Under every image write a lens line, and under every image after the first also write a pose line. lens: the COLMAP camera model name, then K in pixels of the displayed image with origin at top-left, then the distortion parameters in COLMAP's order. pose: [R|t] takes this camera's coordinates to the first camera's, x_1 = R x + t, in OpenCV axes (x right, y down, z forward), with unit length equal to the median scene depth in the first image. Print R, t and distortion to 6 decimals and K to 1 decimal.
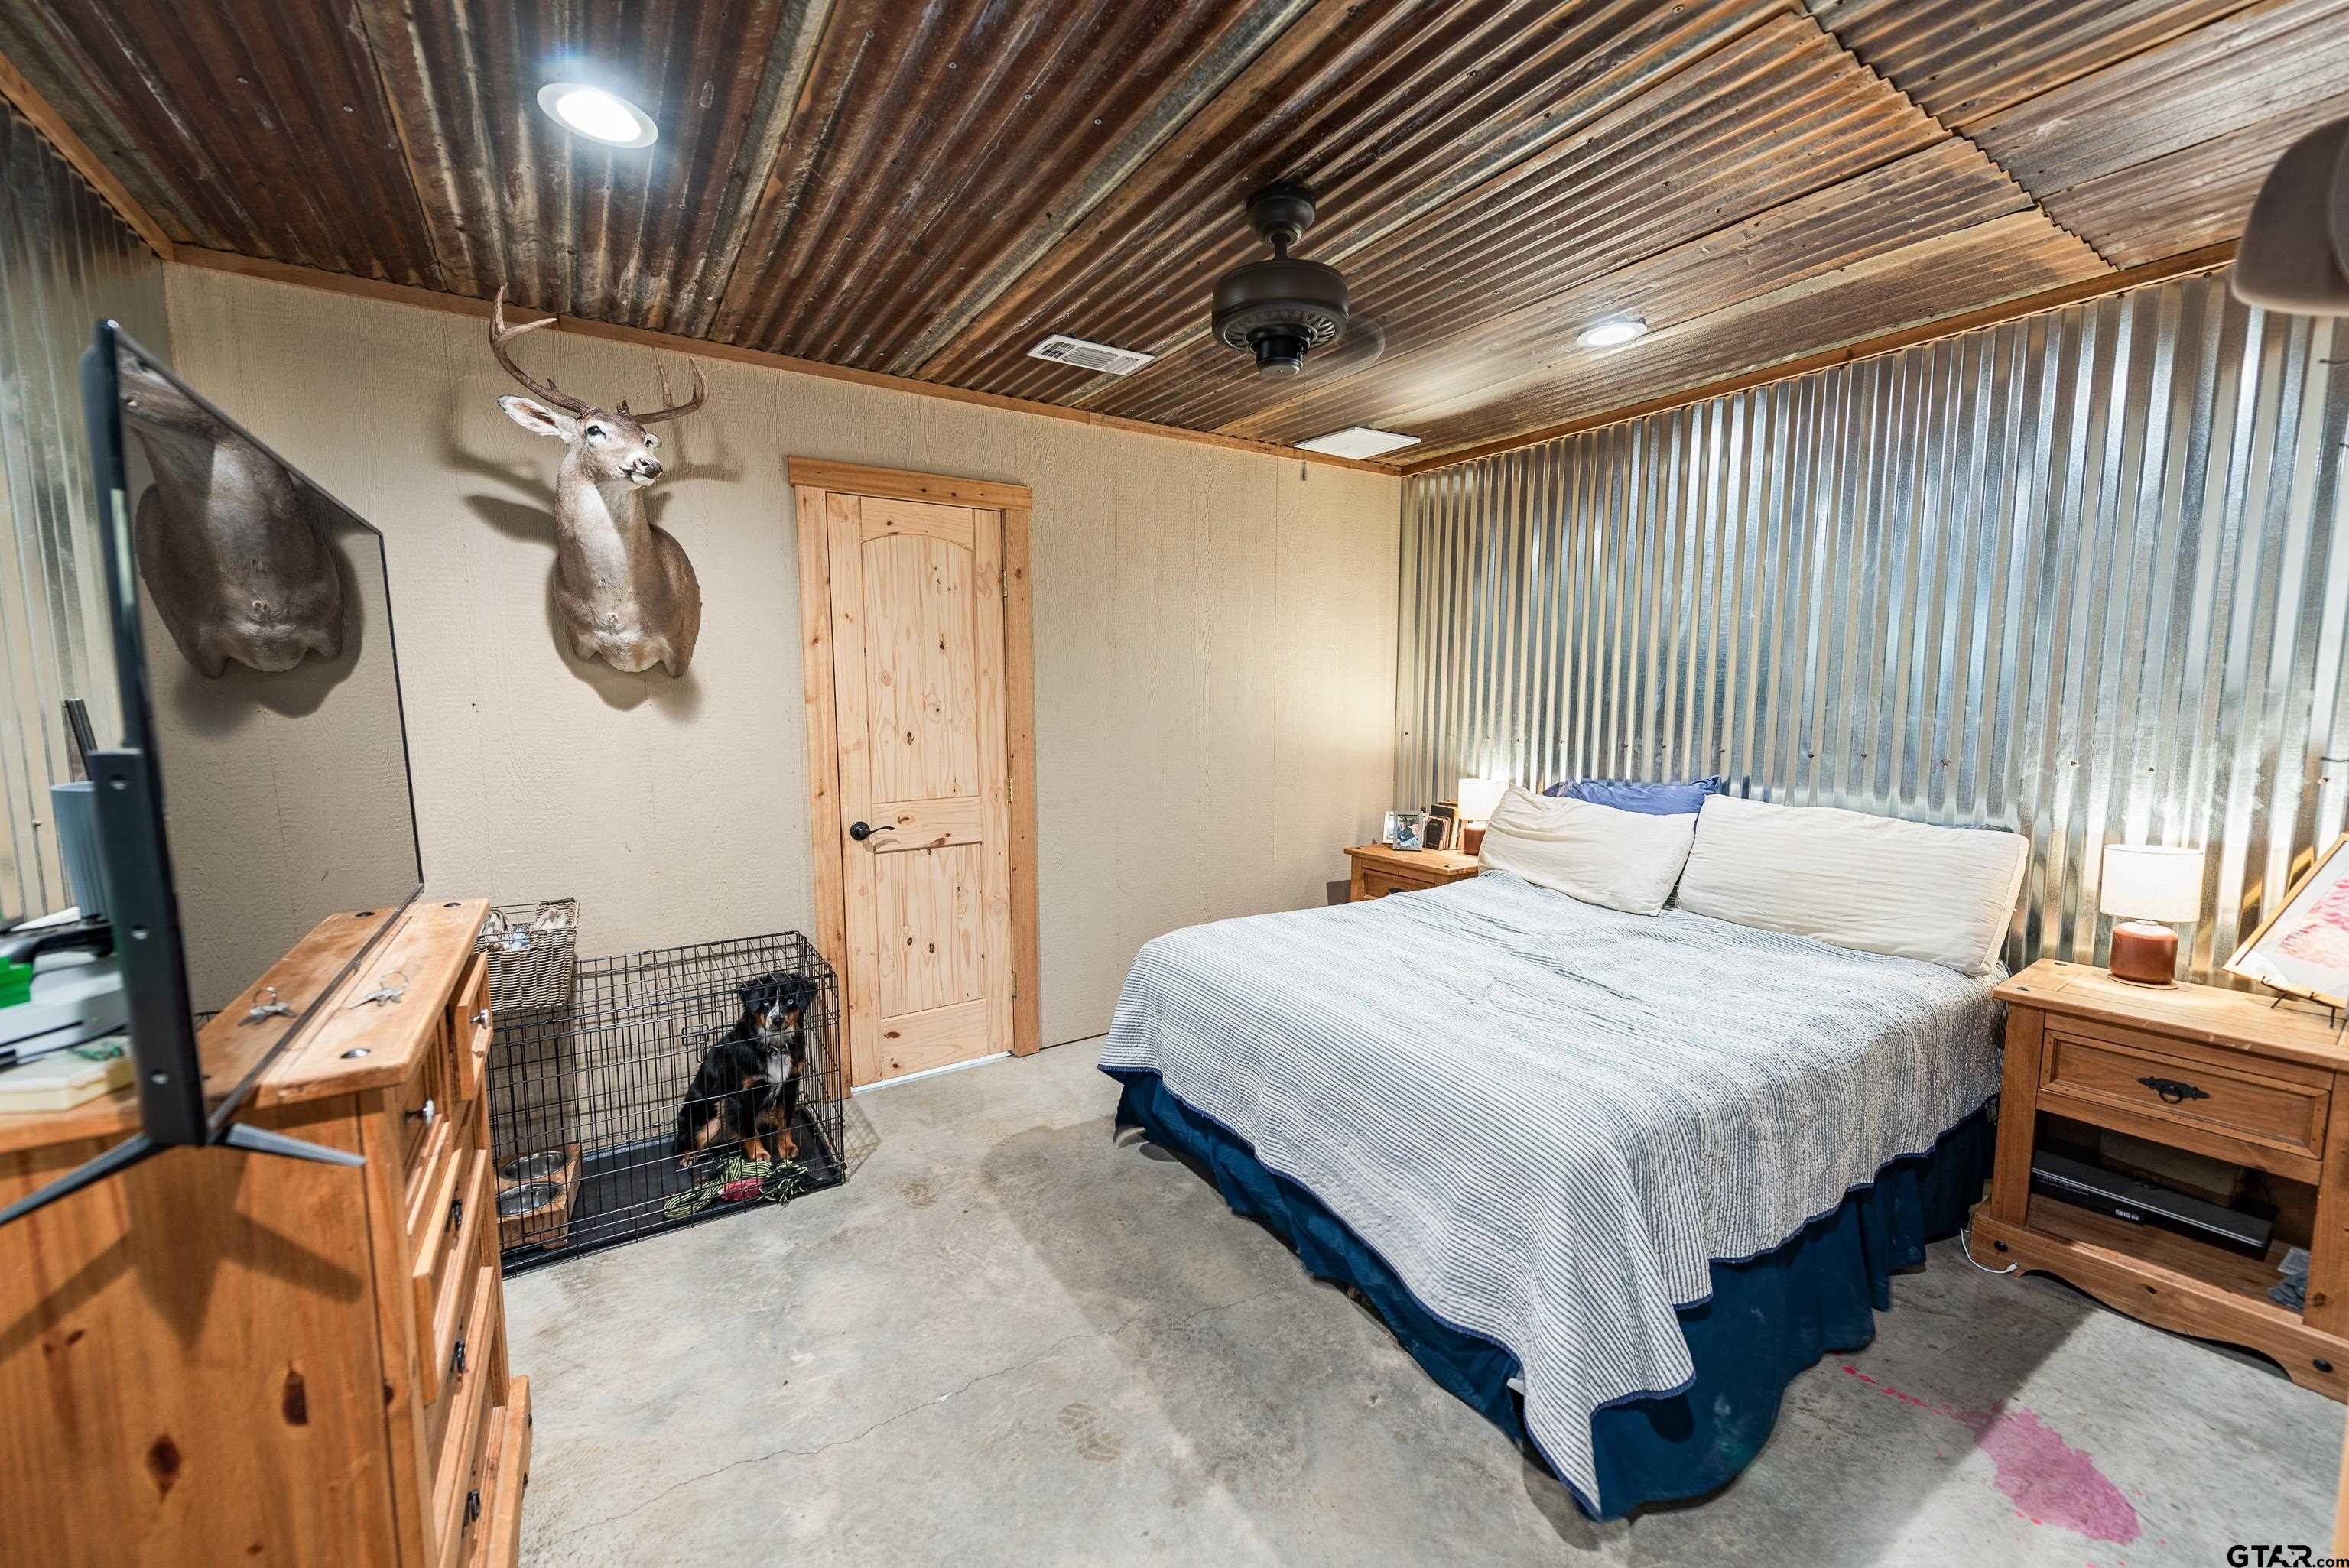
lens RADIAL K [[919.9, 0, 1176.2], [0, 919.9, 788.4], [0, 0, 1]] dist [0.017929, -0.005380]
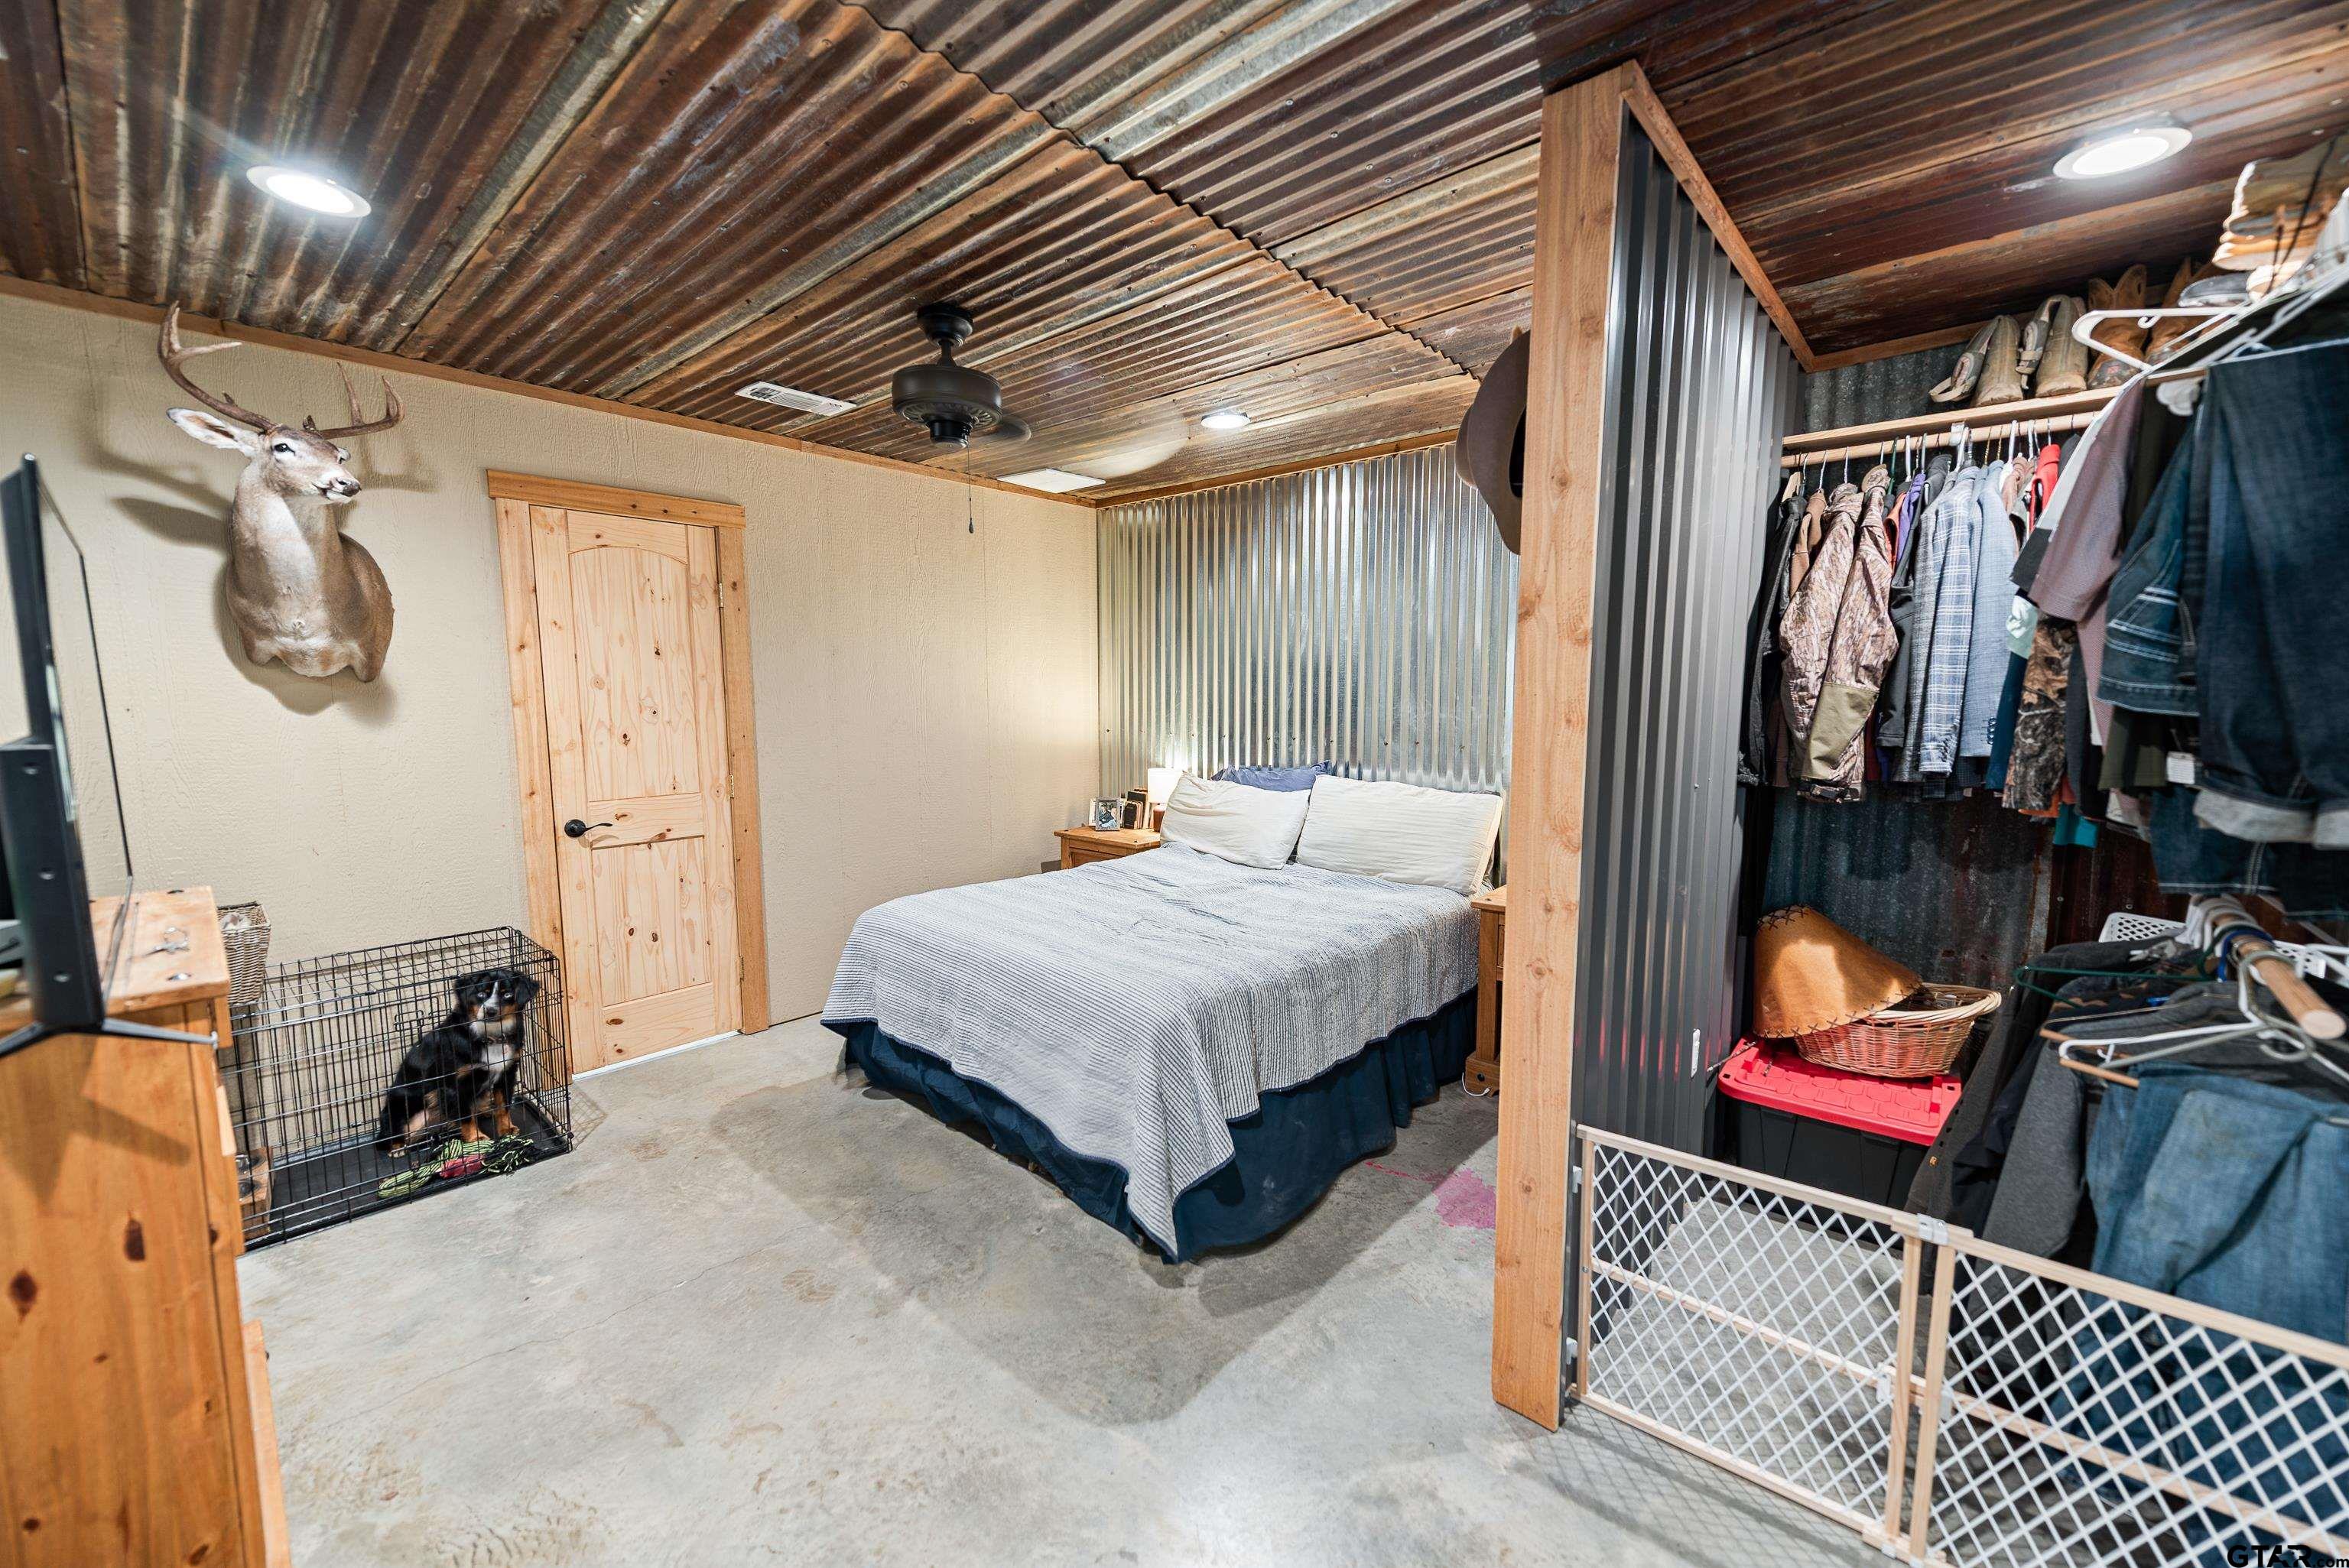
lens RADIAL K [[919.9, 0, 1176.2], [0, 919.9, 788.4], [0, 0, 1]] dist [0.017929, -0.005380]
pose [[0.965319, -0.026841, 0.259689, 0.059964], [0.026715, 0.999635, 0.004019, 0.020103], [-0.259702, 0.003058, 0.965684, -0.262795]]
